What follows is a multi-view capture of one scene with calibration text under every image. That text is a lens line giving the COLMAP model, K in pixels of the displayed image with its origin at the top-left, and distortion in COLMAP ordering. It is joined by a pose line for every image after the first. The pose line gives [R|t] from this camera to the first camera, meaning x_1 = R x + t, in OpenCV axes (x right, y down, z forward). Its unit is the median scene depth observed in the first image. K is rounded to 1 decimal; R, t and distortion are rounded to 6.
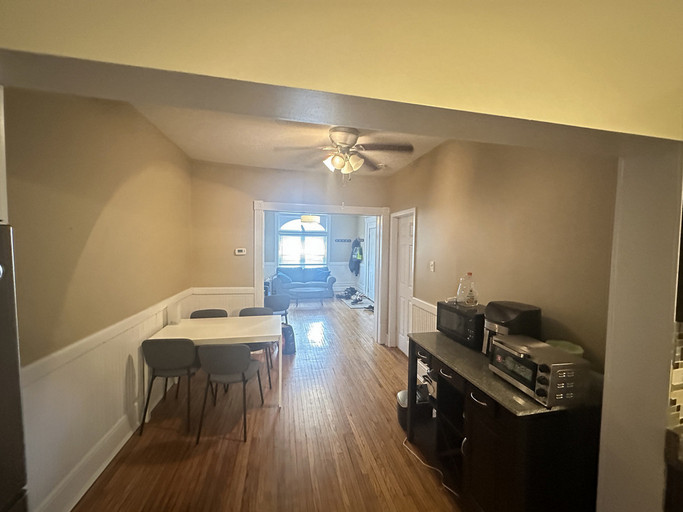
lens RADIAL K [[268.8, 0, 341.4], [0, 268.8, 254.7], [0, 0, 1]] dist [-0.004424, -0.000155]
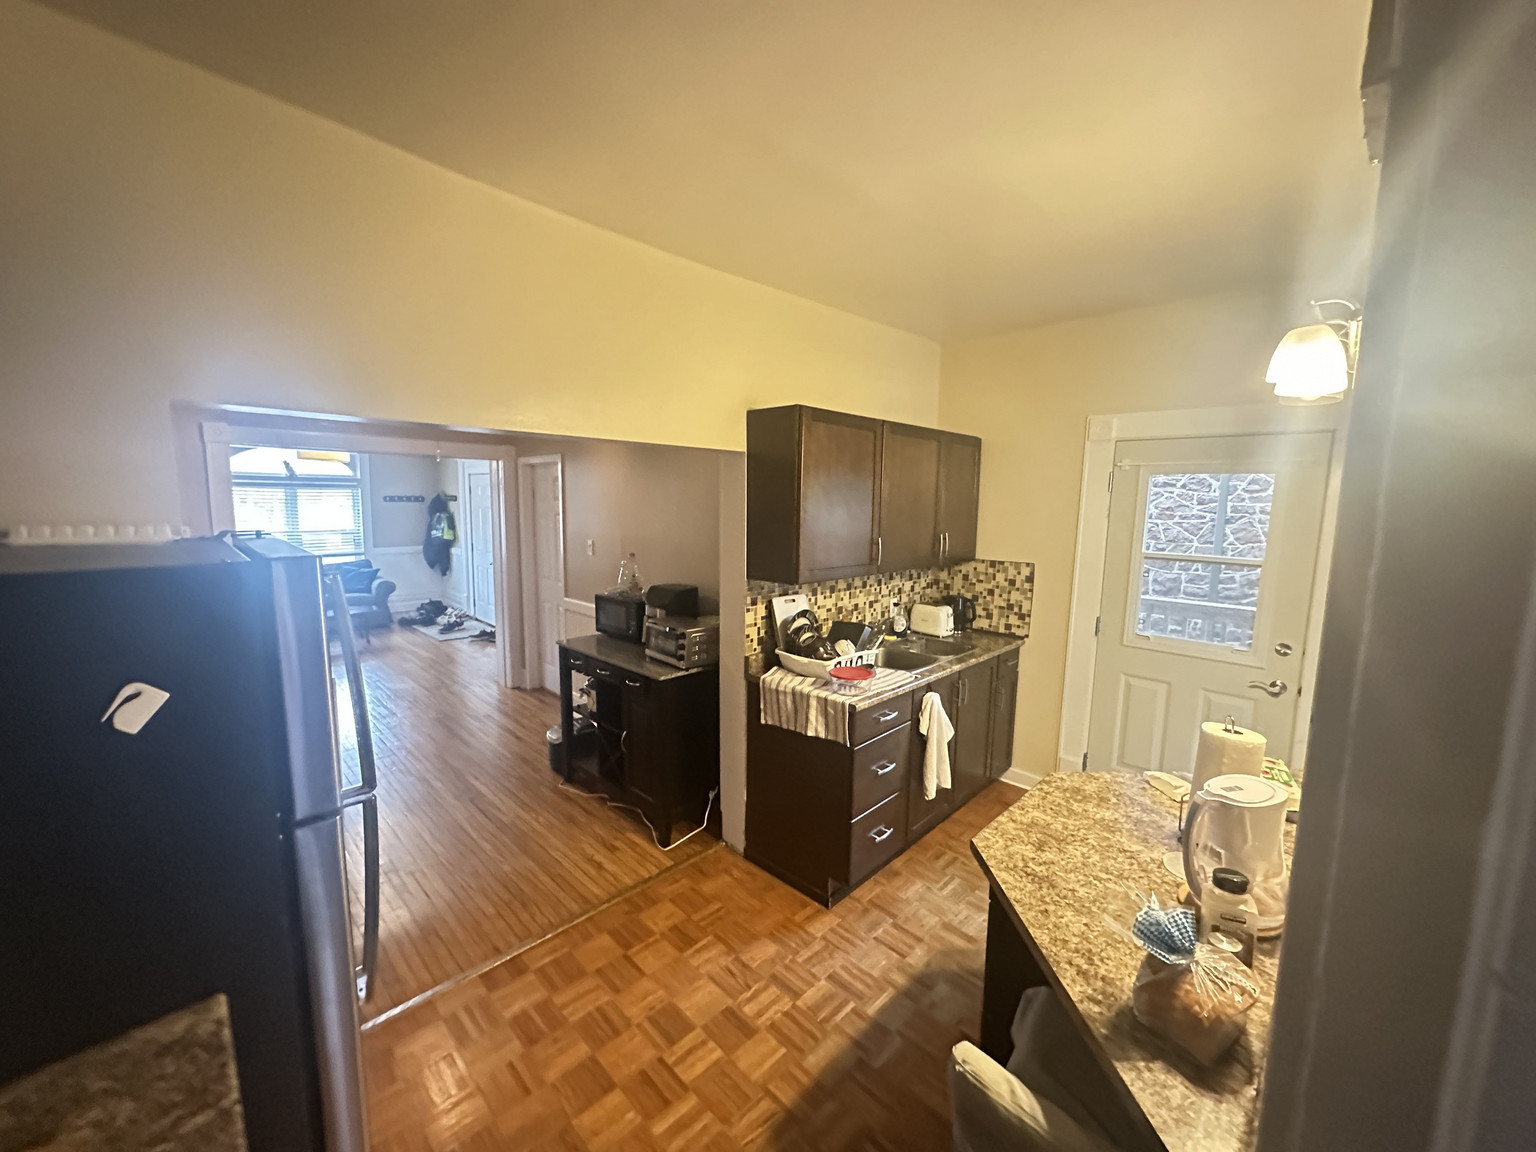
lens RADIAL K [[604.5, 0, 764.1], [0, 604.5, 574.1], [0, 0, 1]] dist [-0.004424, -0.000155]
pose [[0.840490, -0.068857, 0.537434, -0.148505], [0.022568, 0.995480, 0.092249, -0.026509], [-0.541357, -0.065406, 0.838245, -0.665697]]
